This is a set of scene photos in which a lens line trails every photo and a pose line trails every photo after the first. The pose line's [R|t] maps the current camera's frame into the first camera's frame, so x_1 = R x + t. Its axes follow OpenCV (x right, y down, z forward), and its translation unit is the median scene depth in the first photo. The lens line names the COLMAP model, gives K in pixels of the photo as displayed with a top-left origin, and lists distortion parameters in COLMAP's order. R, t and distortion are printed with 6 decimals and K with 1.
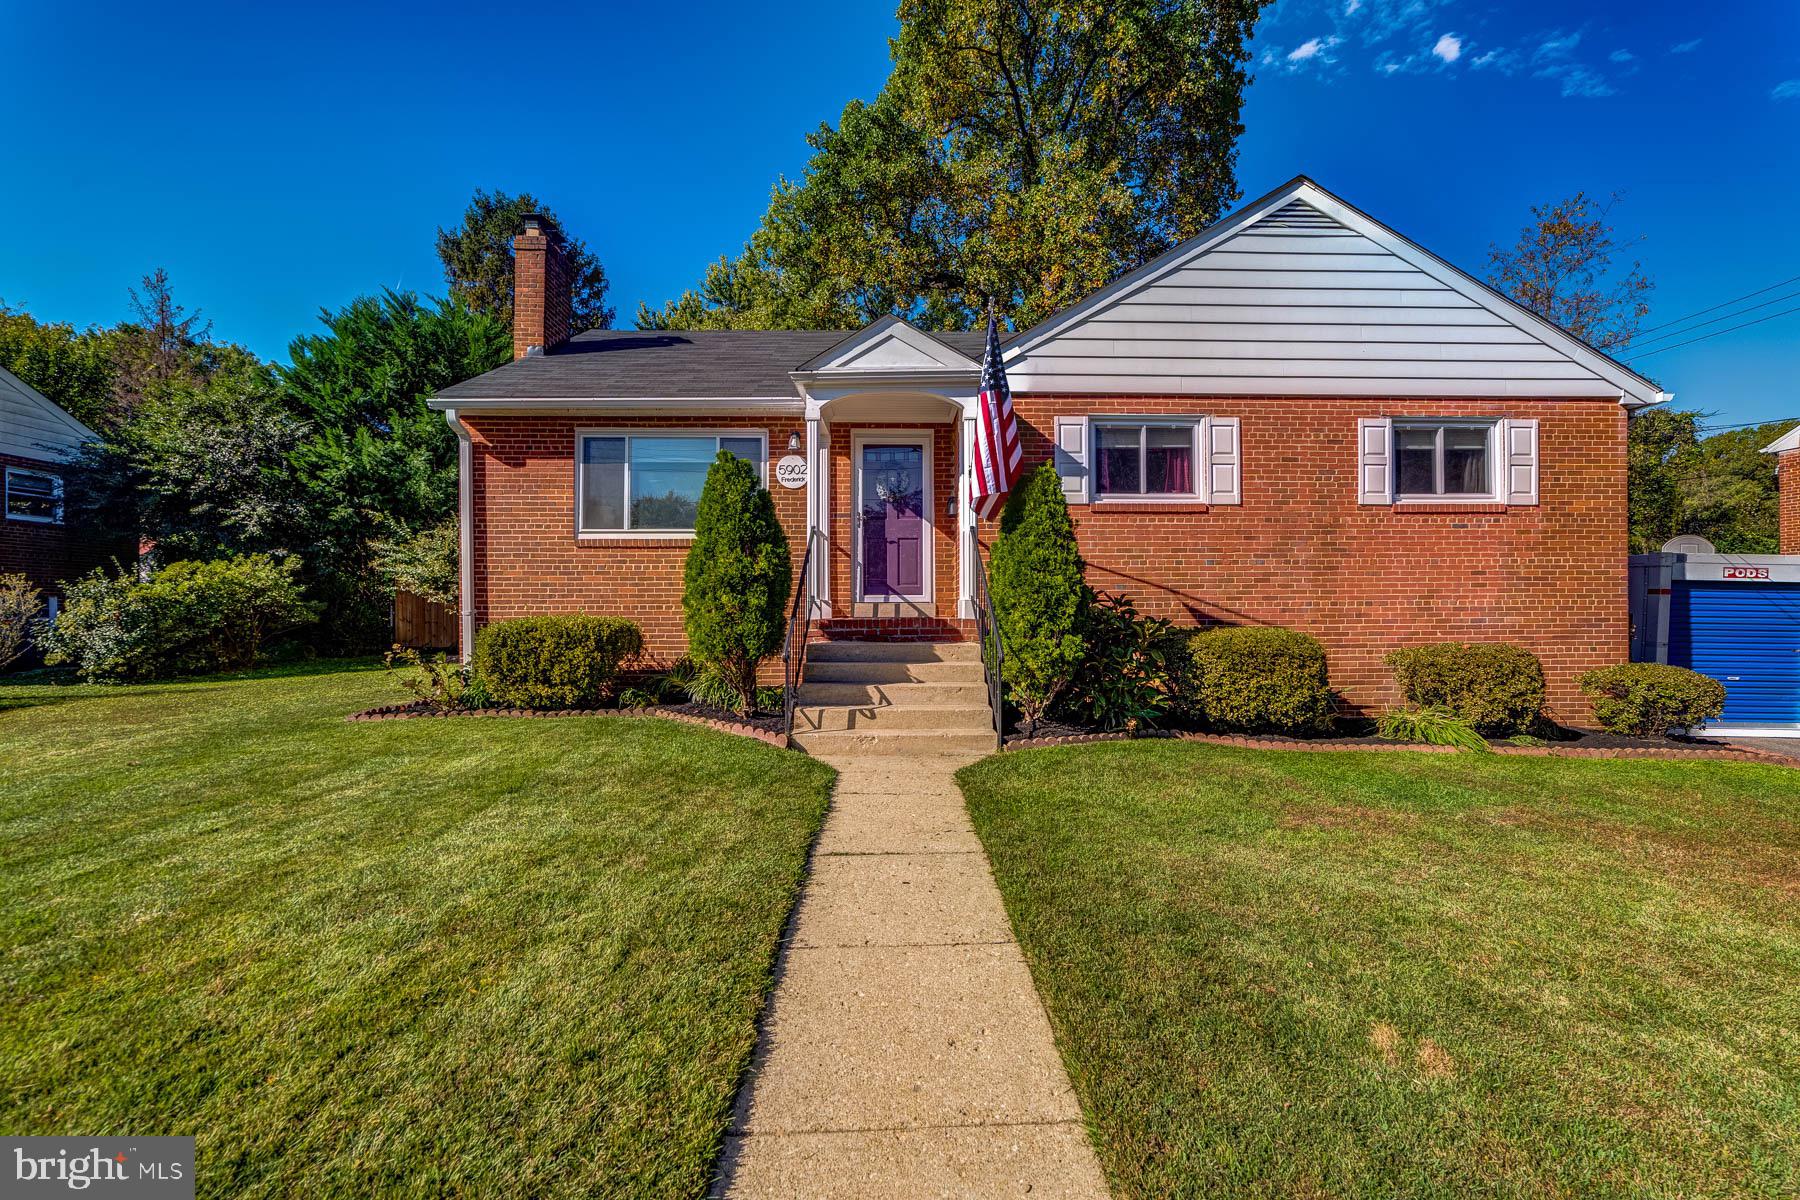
lens RADIAL K [[724.6, 0, 924.3], [0, 724.6, 596.4], [0, 0, 1]] dist [-0.017130, 0.009393]
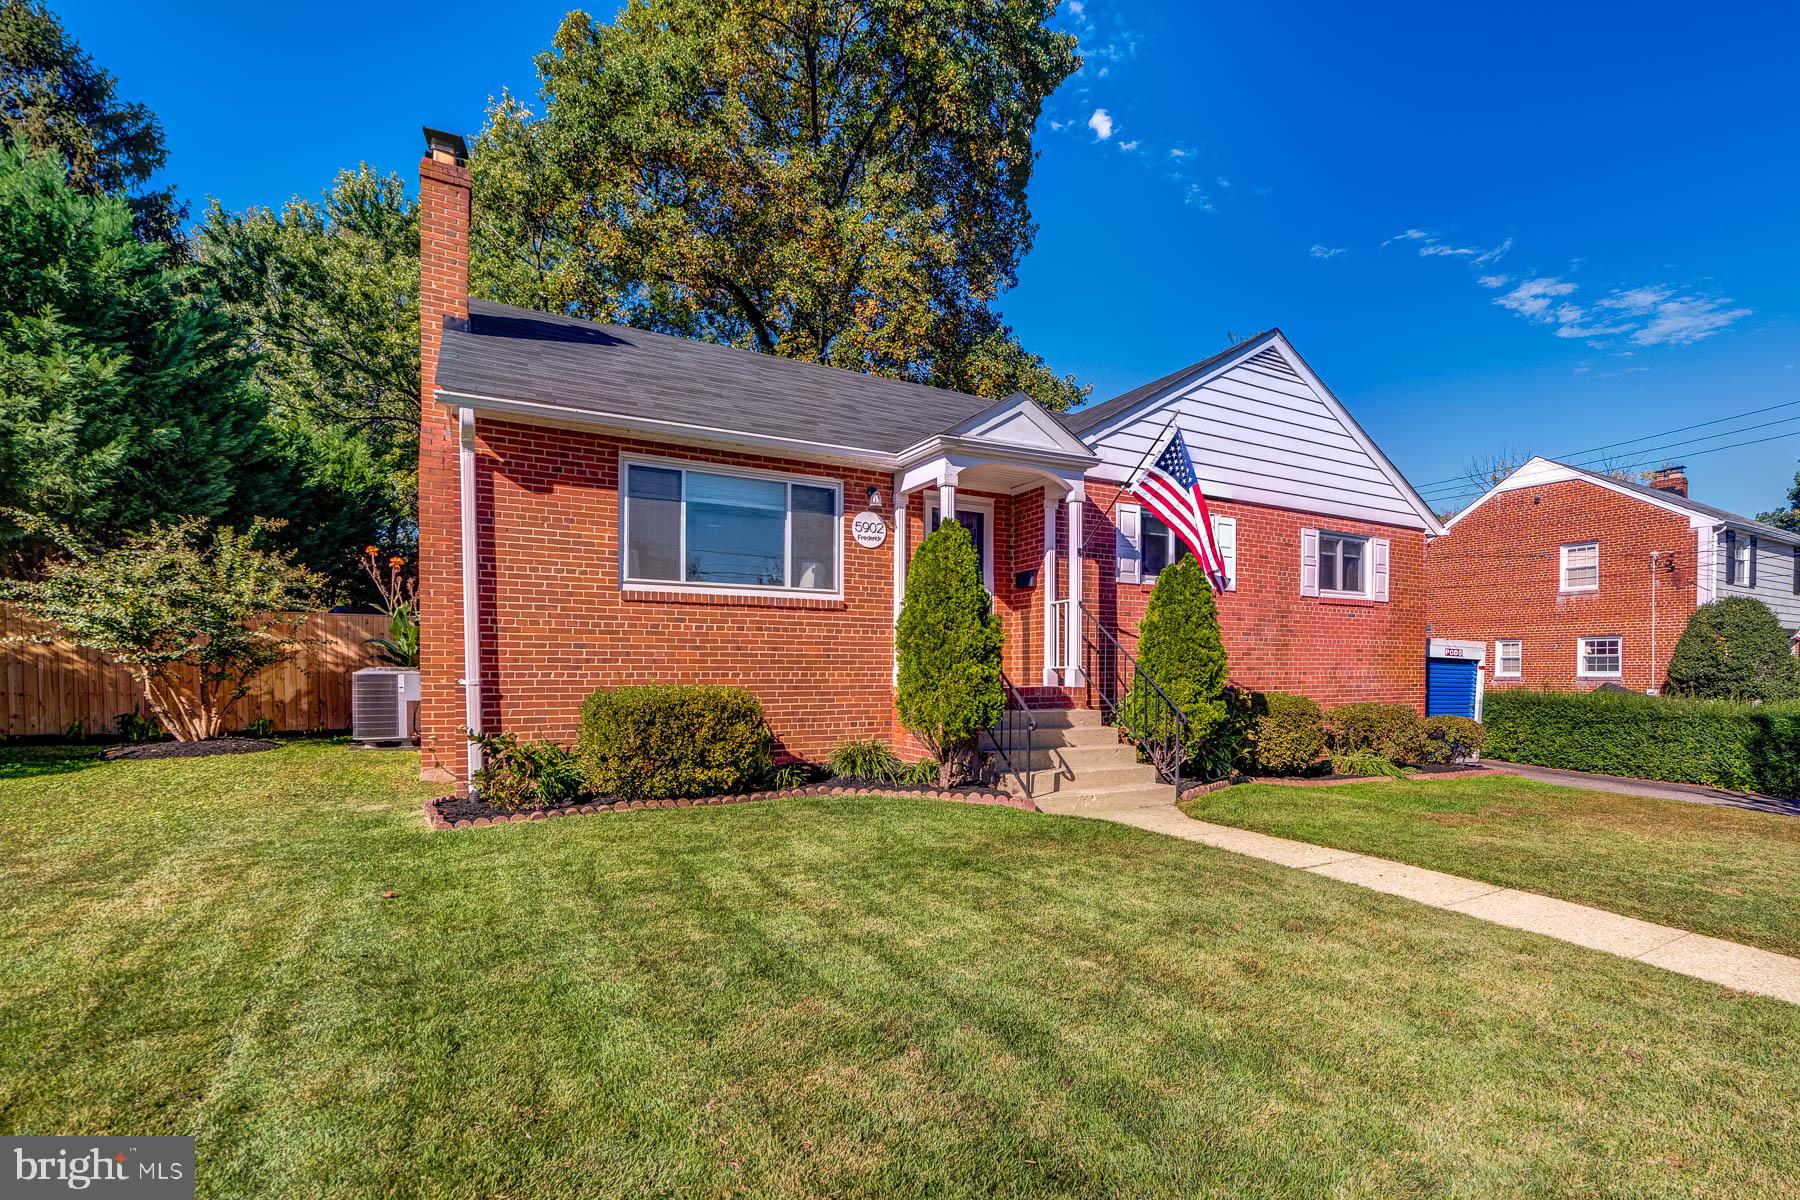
lens RADIAL K [[841.5, 0, 979.3], [0, 841.5, 672.2], [0, 0, 1]] dist [-0.018765, 0.011510]
pose [[0.869852, 0.003383, 0.493301, -0.601857], [-0.013284, 0.999774, 0.016568, -0.008626], [-0.493134, -0.020965, 0.869701, -0.015434]]
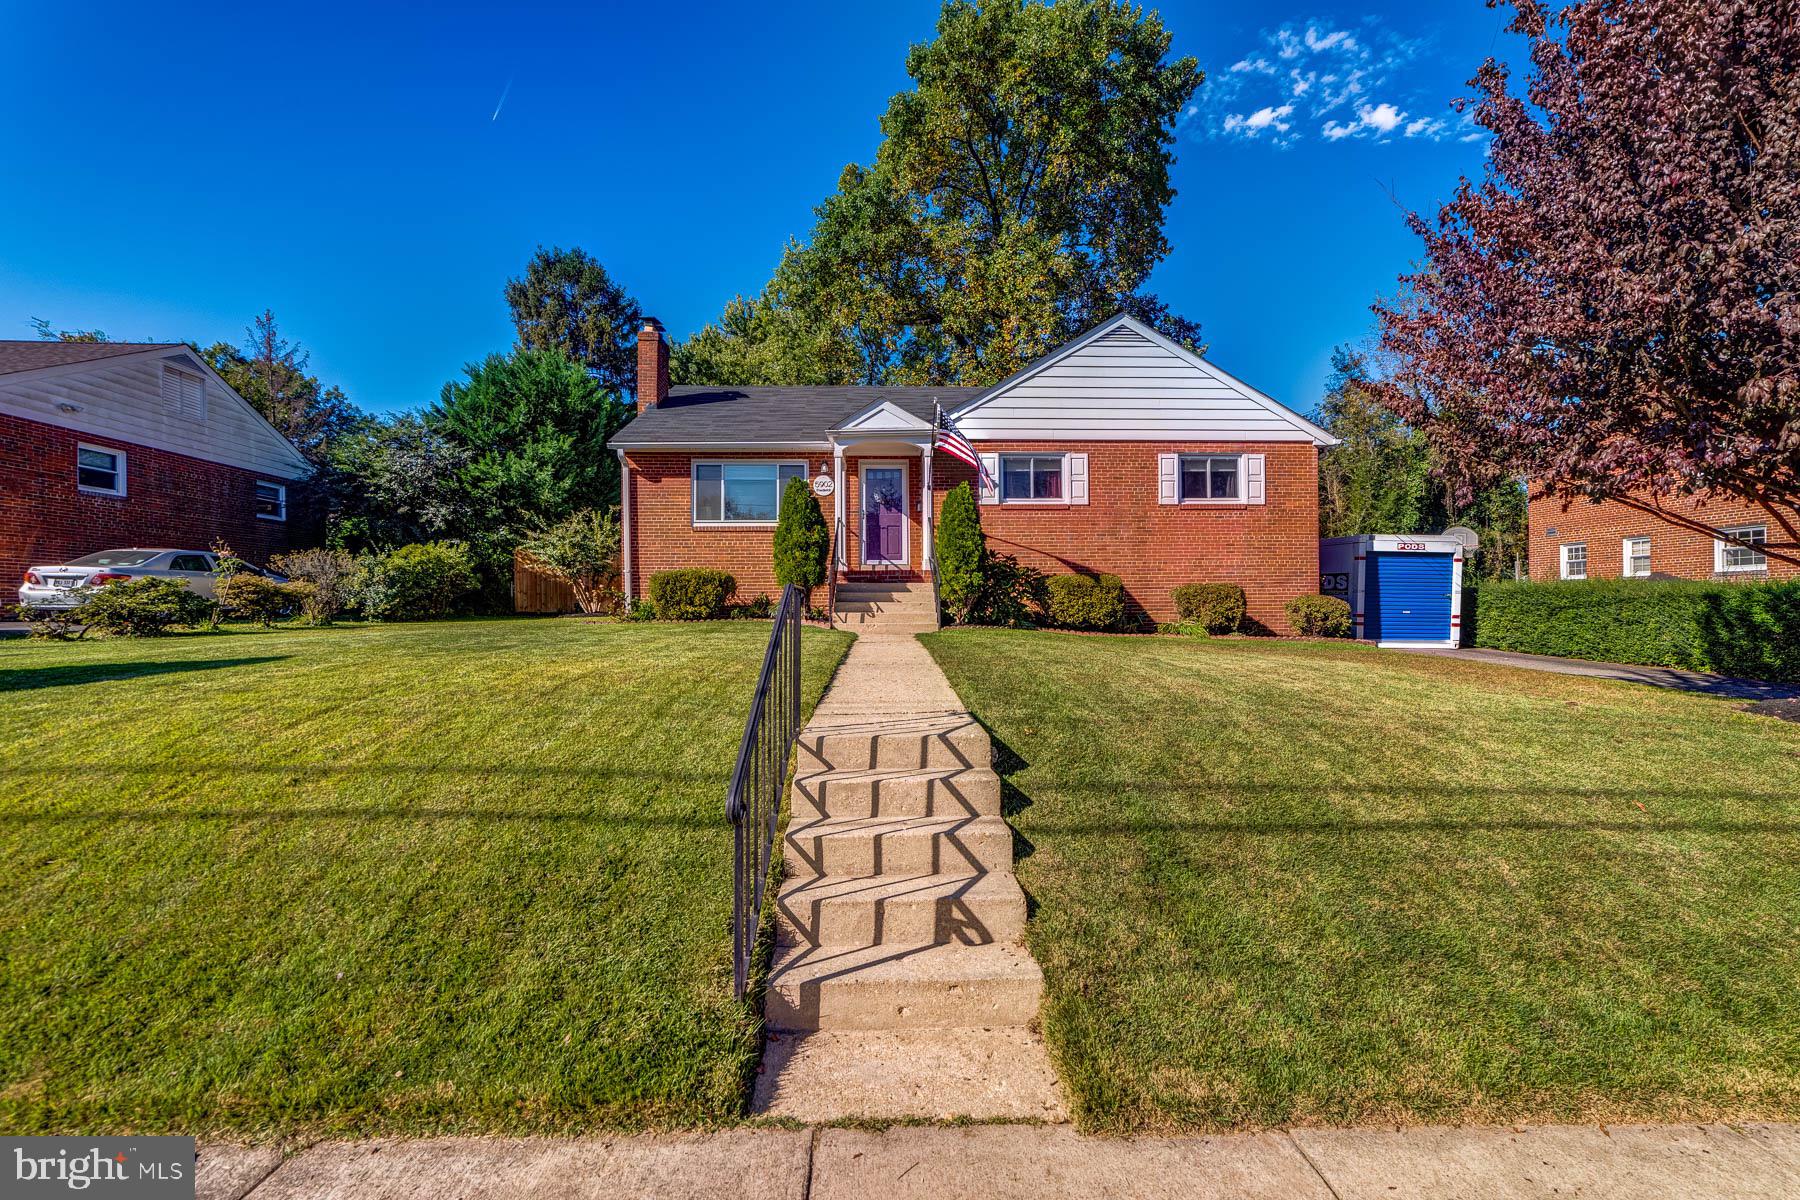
lens RADIAL K [[724.6, 0, 924.3], [0, 724.6, 596.4], [0, 0, 1]] dist [-0.017130, 0.009393]
pose [[0.999929, -0.003351, 0.011456, 0.029261], [0.003386, 0.999990, -0.003059, 0.088483], [-0.011446, 0.003097, 0.999930, -0.666844]]
